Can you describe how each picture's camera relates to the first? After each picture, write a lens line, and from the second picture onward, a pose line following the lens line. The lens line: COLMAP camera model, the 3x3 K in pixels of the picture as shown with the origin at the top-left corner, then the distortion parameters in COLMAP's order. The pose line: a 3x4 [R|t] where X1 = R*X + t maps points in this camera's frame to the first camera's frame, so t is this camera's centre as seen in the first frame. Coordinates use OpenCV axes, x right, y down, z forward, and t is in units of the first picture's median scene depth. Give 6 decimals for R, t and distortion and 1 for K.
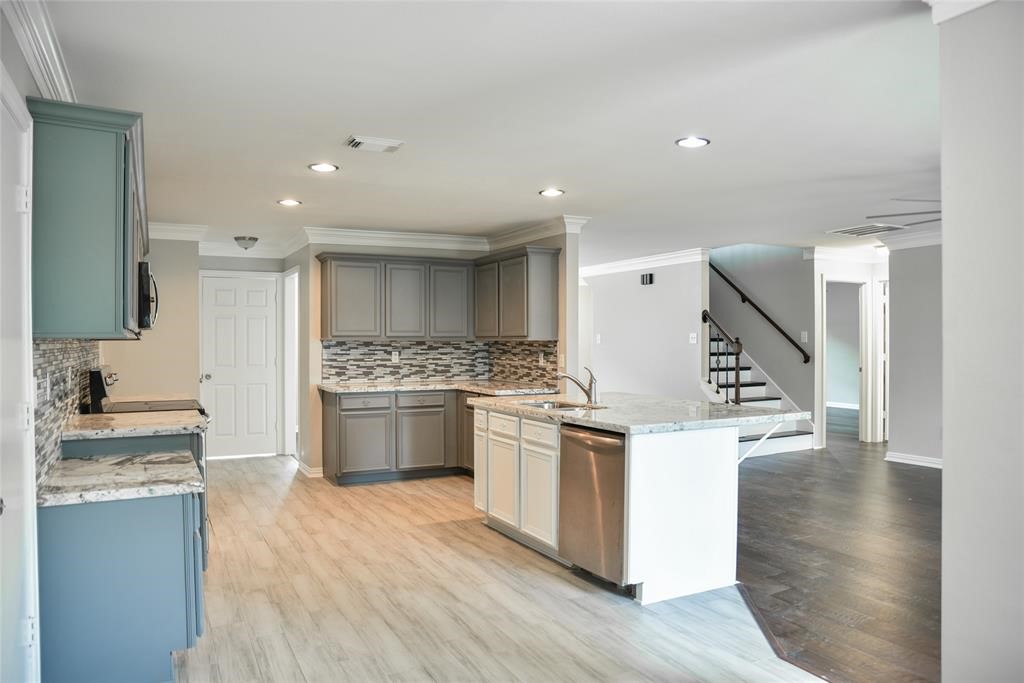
lens RADIAL K [[702.6, 0, 505.7], [0, 702.6, 344.0], [0, 0, 1]] dist [-0.120867, 0.075500]
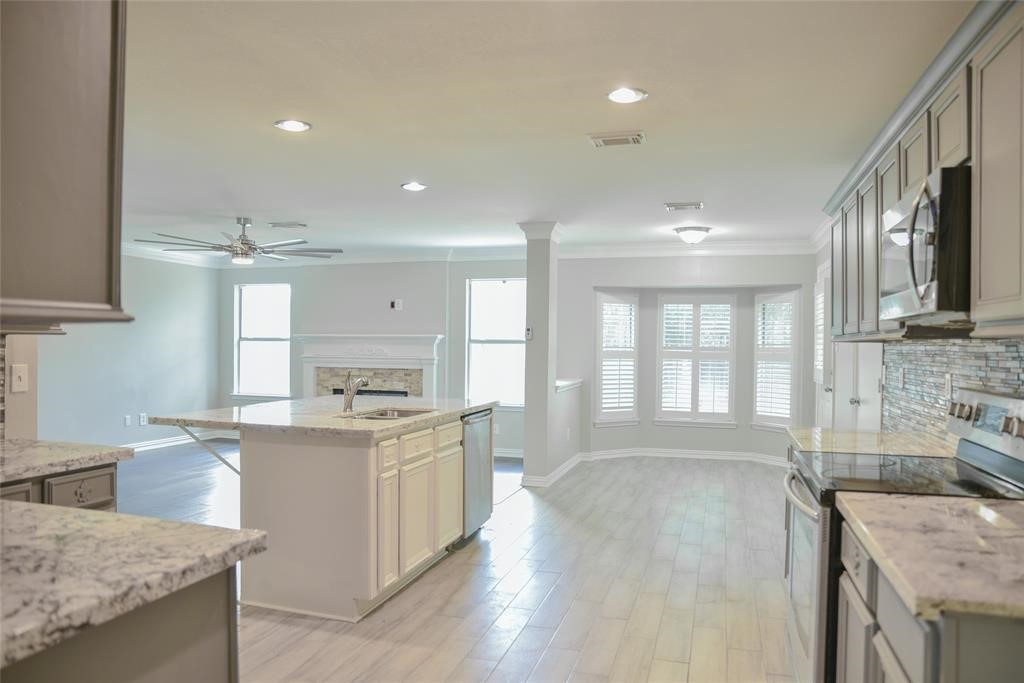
lens RADIAL K [[702.6, 0, 510.2], [0, 702.6, 343.1], [0, 0, 1]] dist [-0.120867, 0.075500]
pose [[-0.717067, -0.002982, 0.696998, -0.454269], [-0.005736, 0.999982, -0.001623, -0.000239], [-0.696981, -0.005162, -0.717071, 1.073007]]
